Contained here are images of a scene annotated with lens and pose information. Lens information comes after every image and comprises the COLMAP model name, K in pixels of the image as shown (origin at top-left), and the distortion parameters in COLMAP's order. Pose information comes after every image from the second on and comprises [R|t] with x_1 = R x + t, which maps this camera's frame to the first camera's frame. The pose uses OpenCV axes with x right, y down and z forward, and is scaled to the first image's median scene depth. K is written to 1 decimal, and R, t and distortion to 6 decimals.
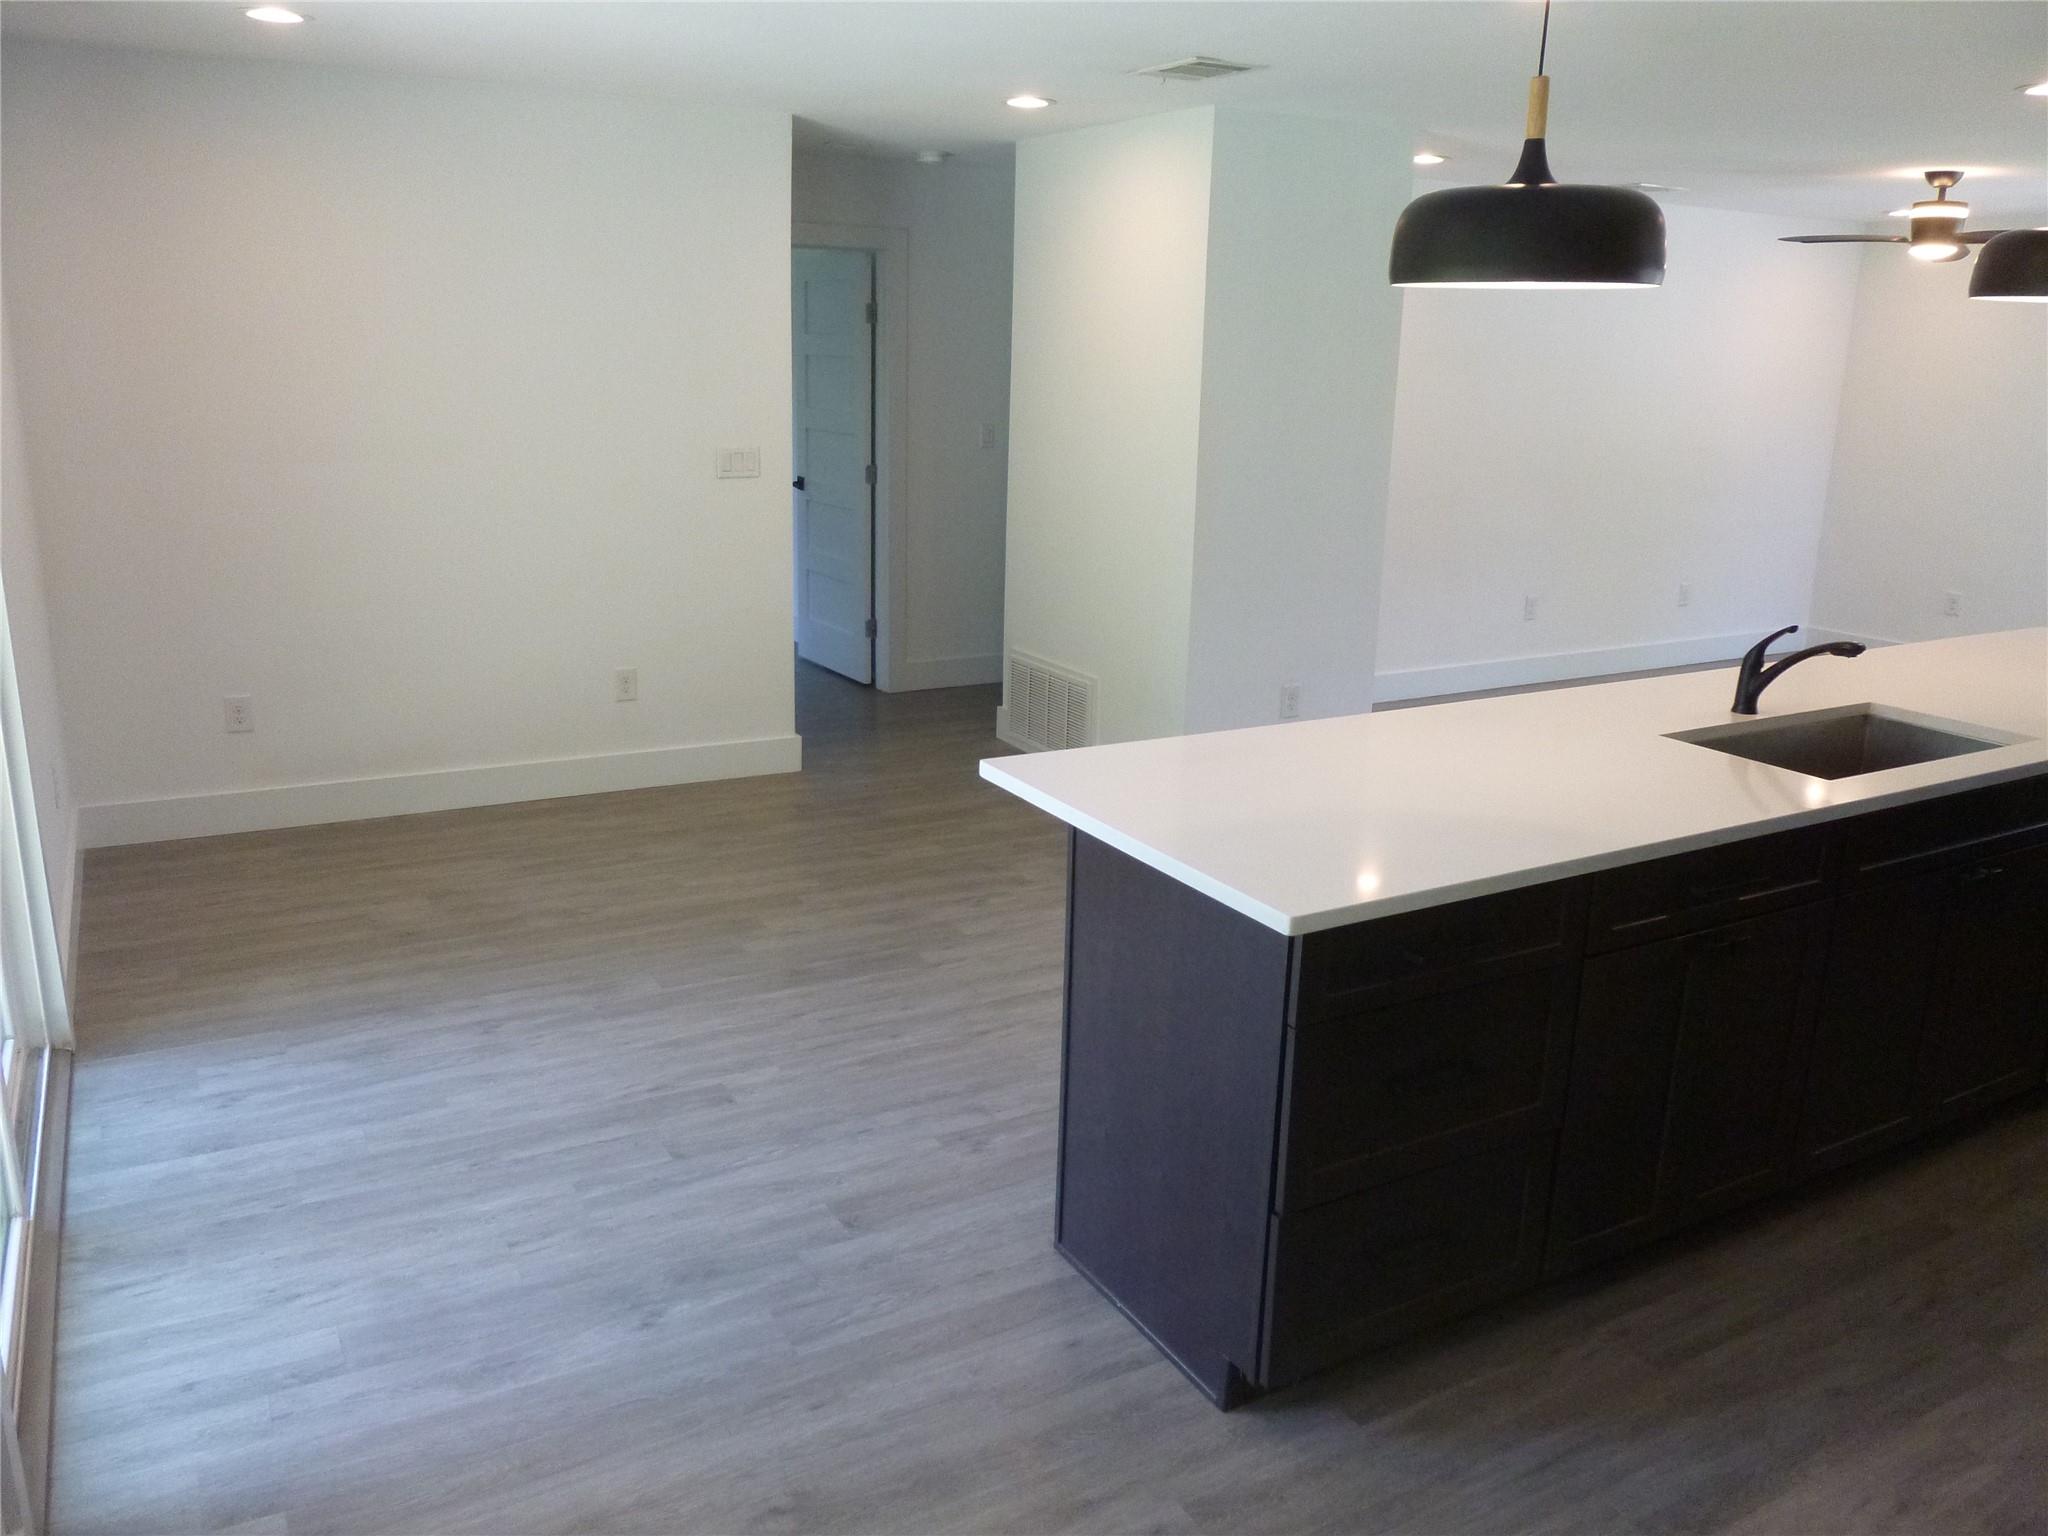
lens RADIAL K [[1551.8, 0, 1028.4], [0, 1551.8, 775.5], [0, 0, 1]] dist [-0.056066, 0.031866]
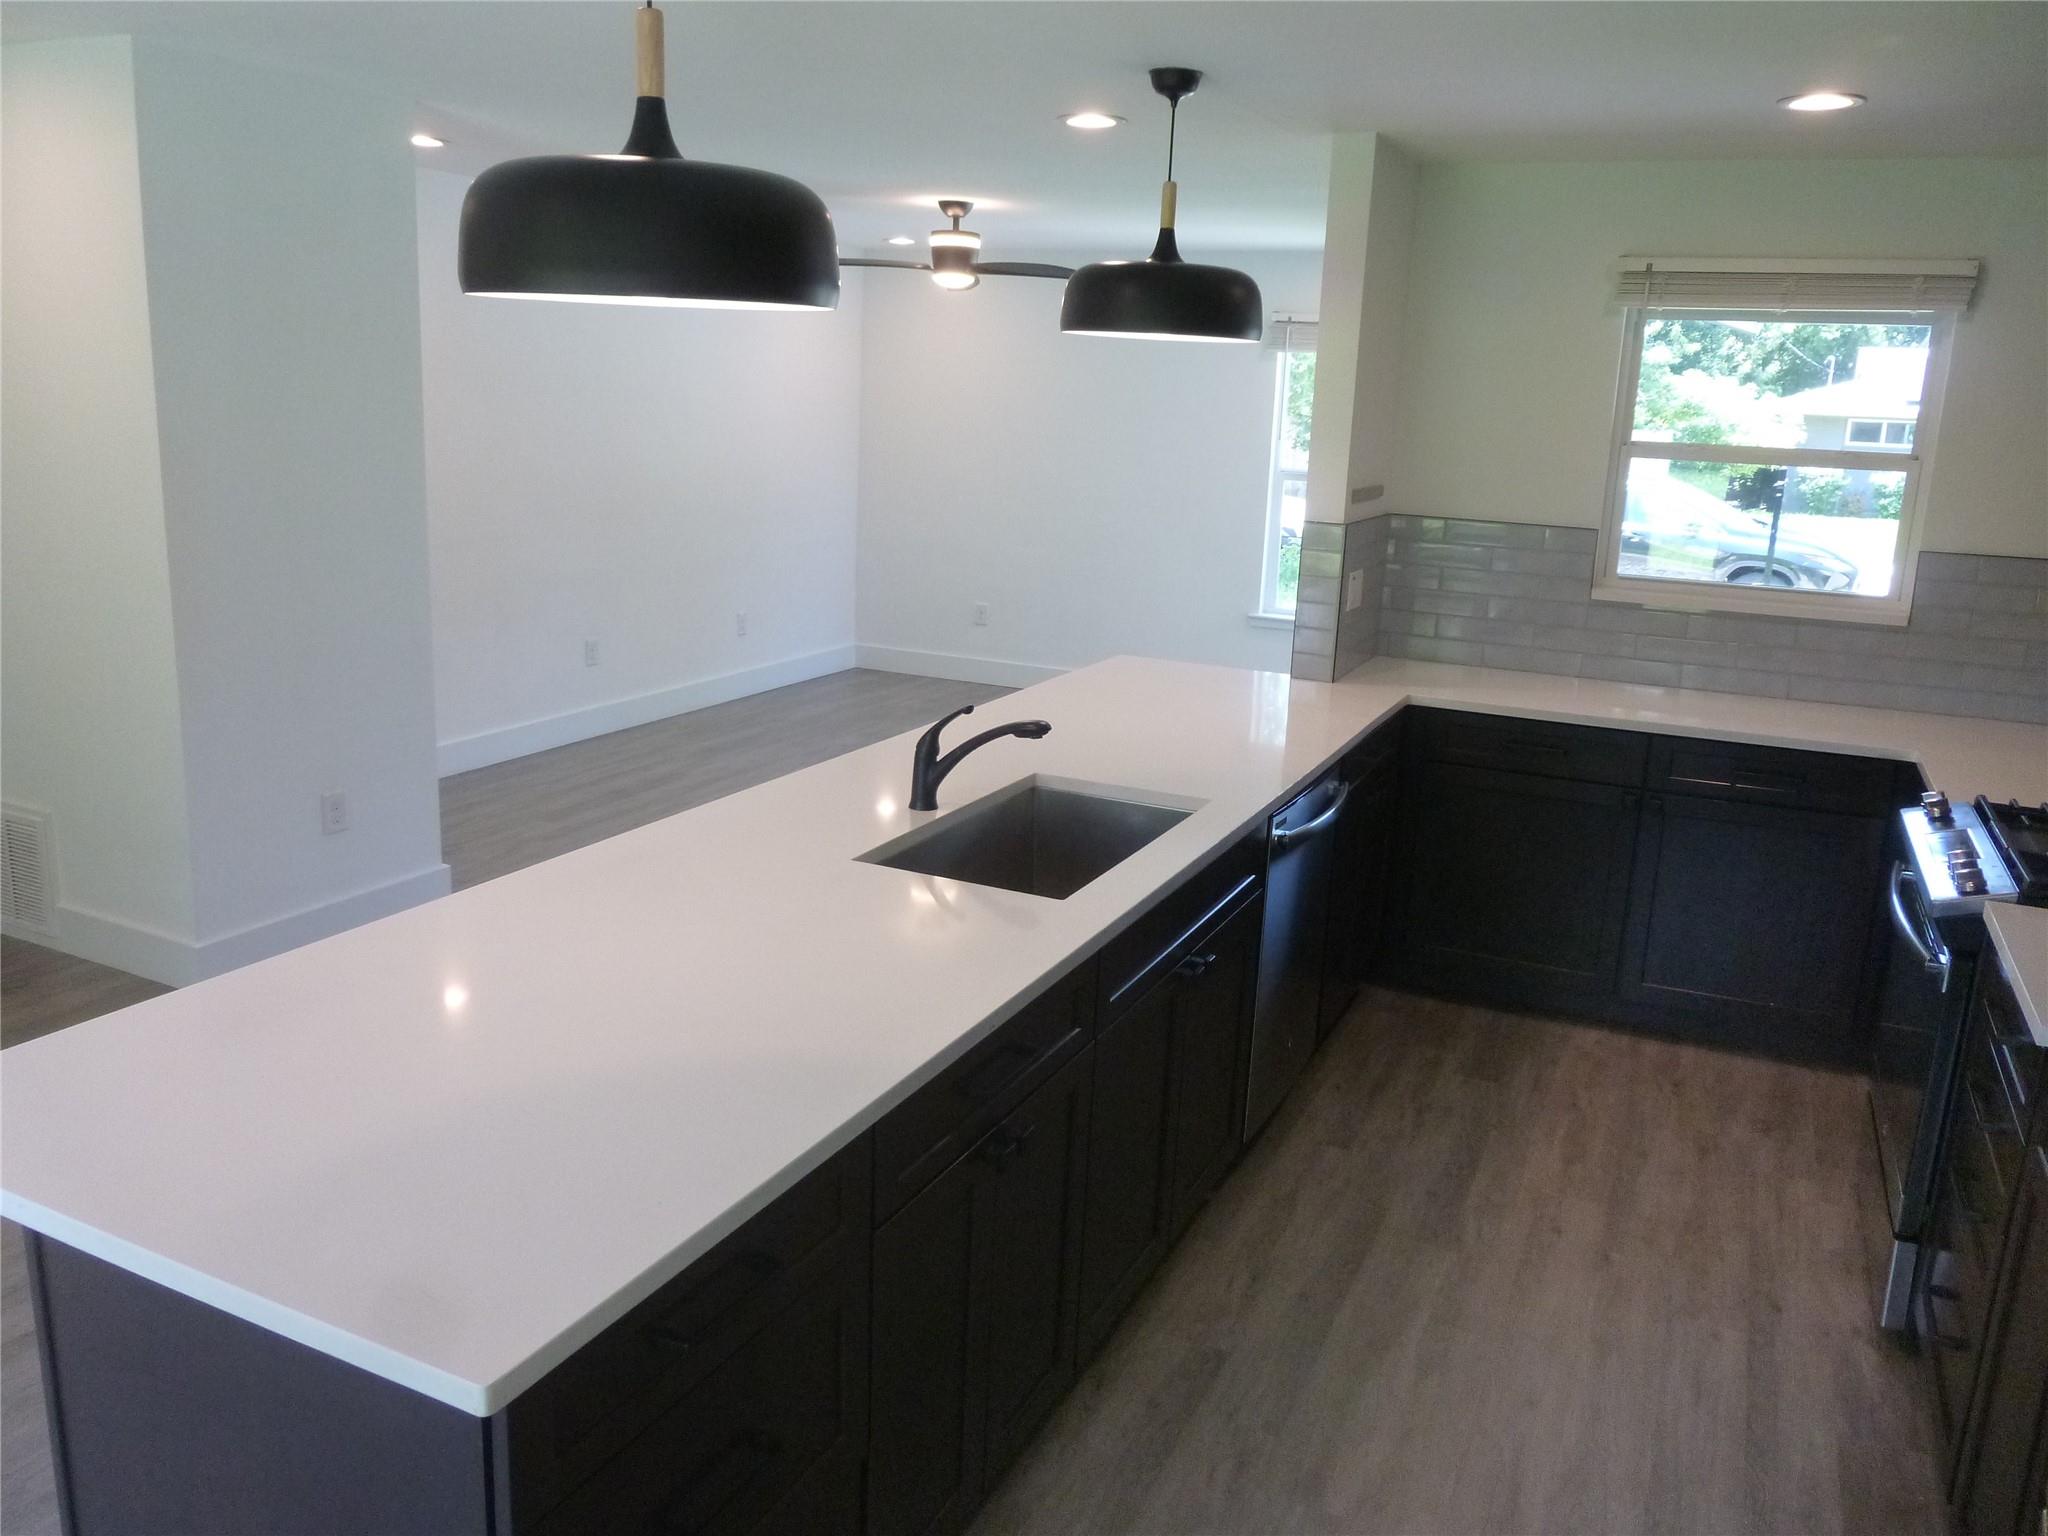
lens RADIAL K [[1551.8, 0, 1018.6], [0, 1551.8, 767.7], [0, 0, 1]] dist [-0.056066, 0.031866]
pose [[0.817201, -0.119074, 0.563919, 0.020719], [0.125391, 0.991721, 0.027697, -0.069277], [-0.562548, 0.048076, 0.825366, 0.218664]]
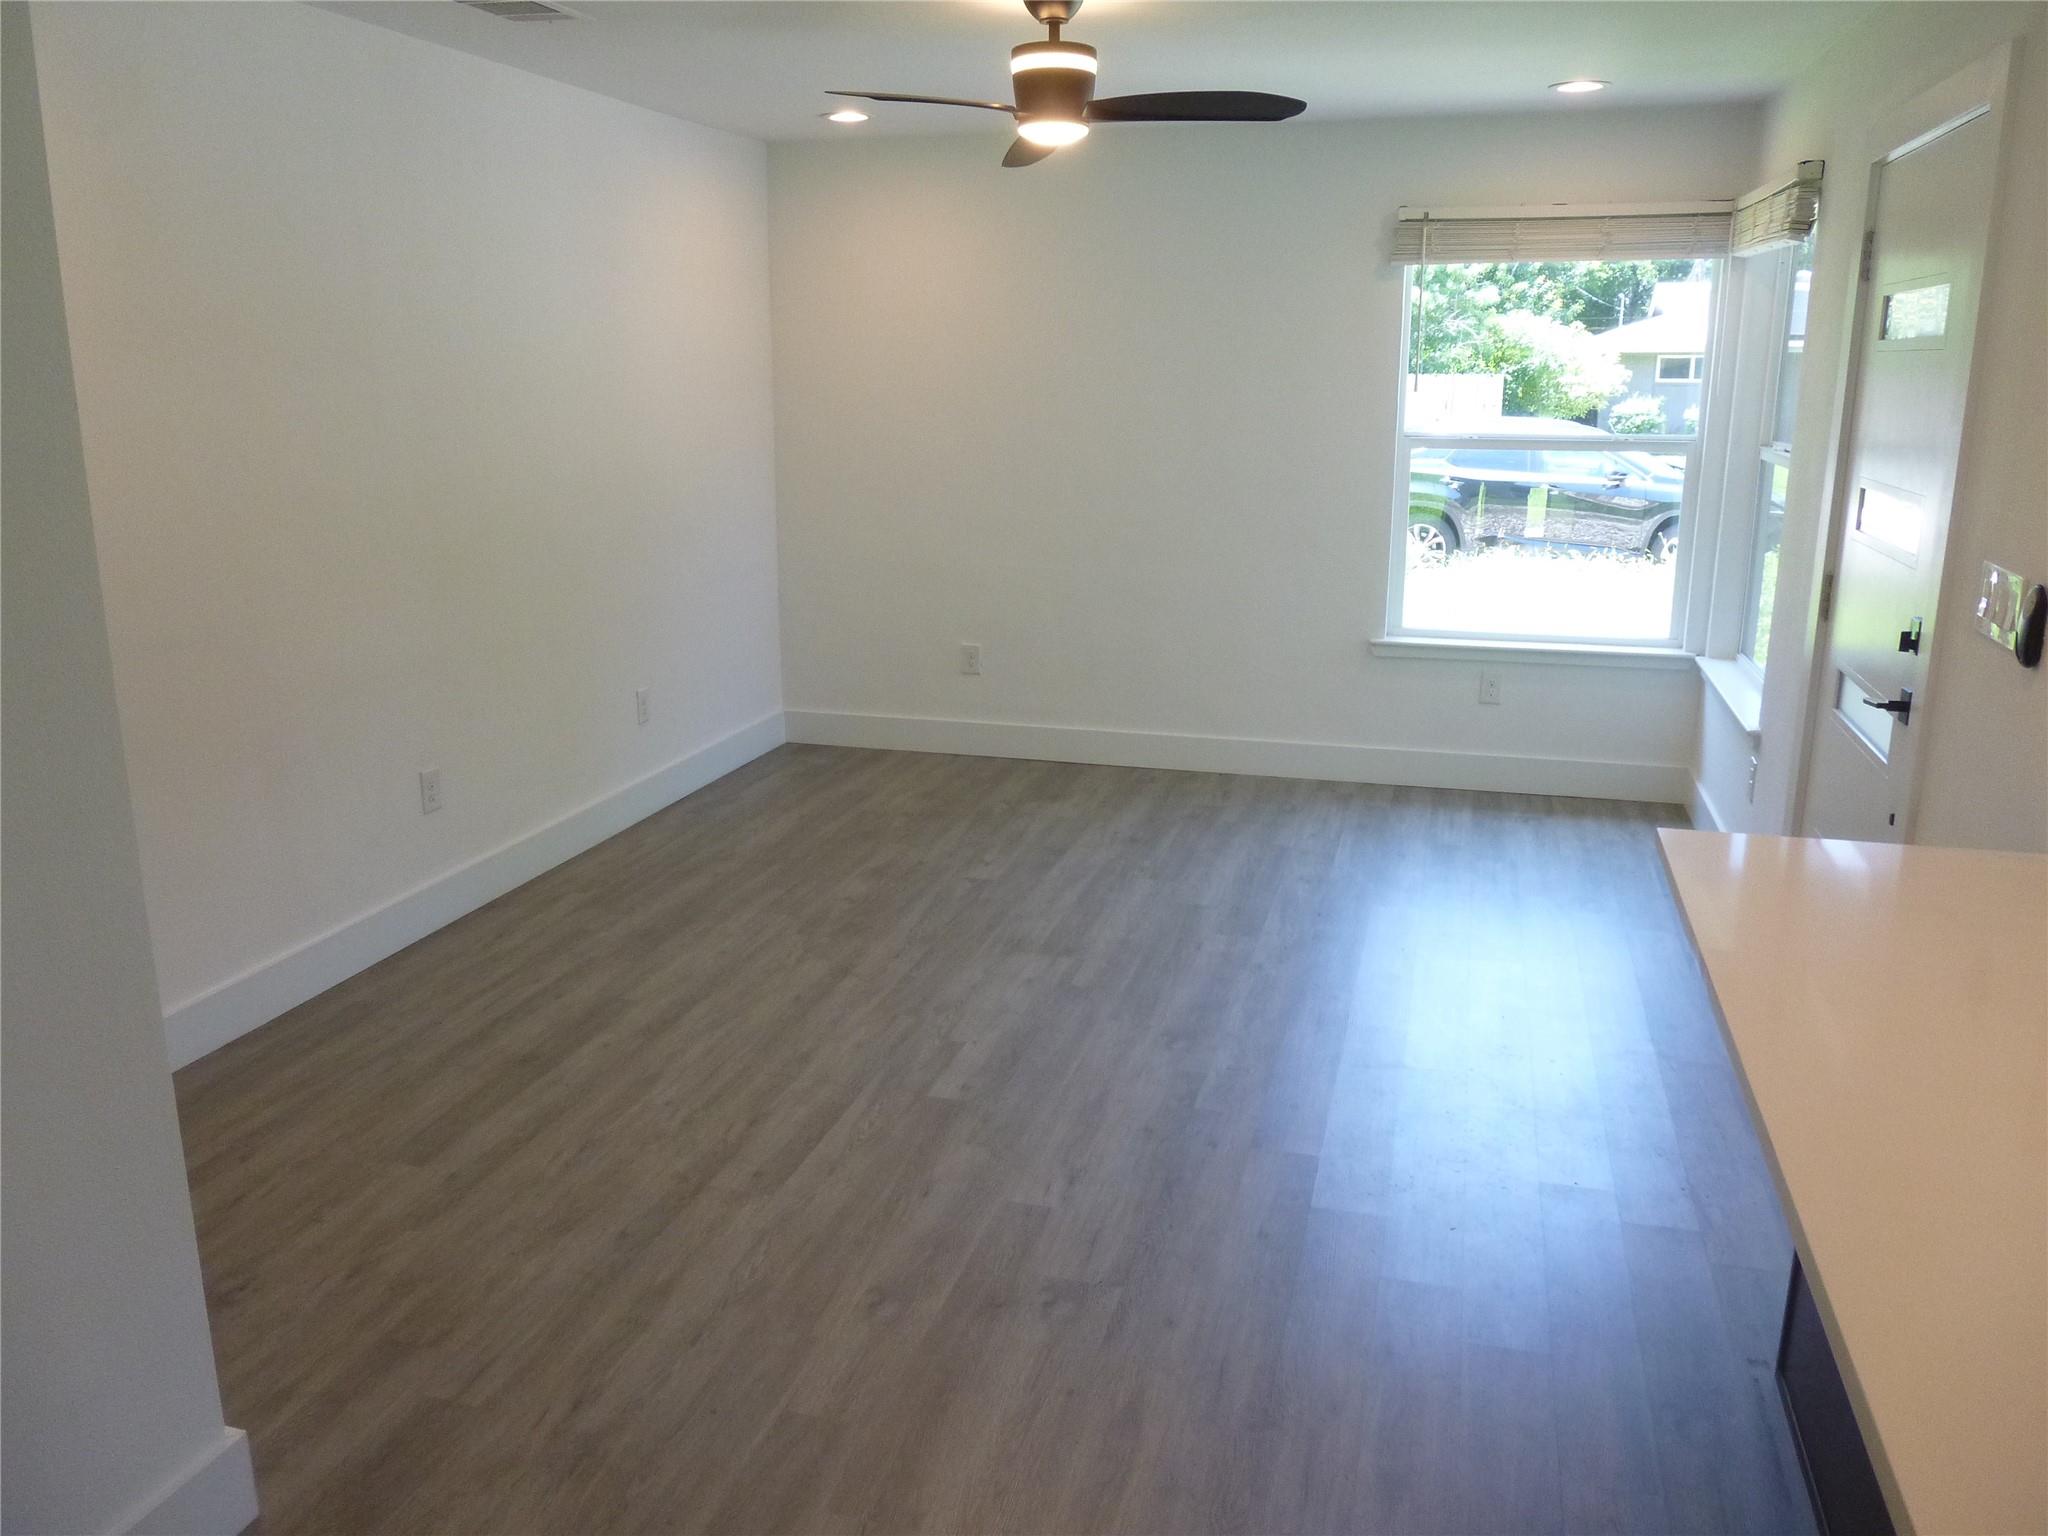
lens RADIAL K [[1551.8, 0, 1019.7], [0, 1551.8, 772.4], [0, 0, 1]] dist [-0.056066, 0.031866]
pose [[0.713563, -0.191921, 0.673791, 0.208499], [0.196202, 0.978005, 0.070788, -0.220463], [-0.672556, 0.081688, 0.735524, 0.886018]]
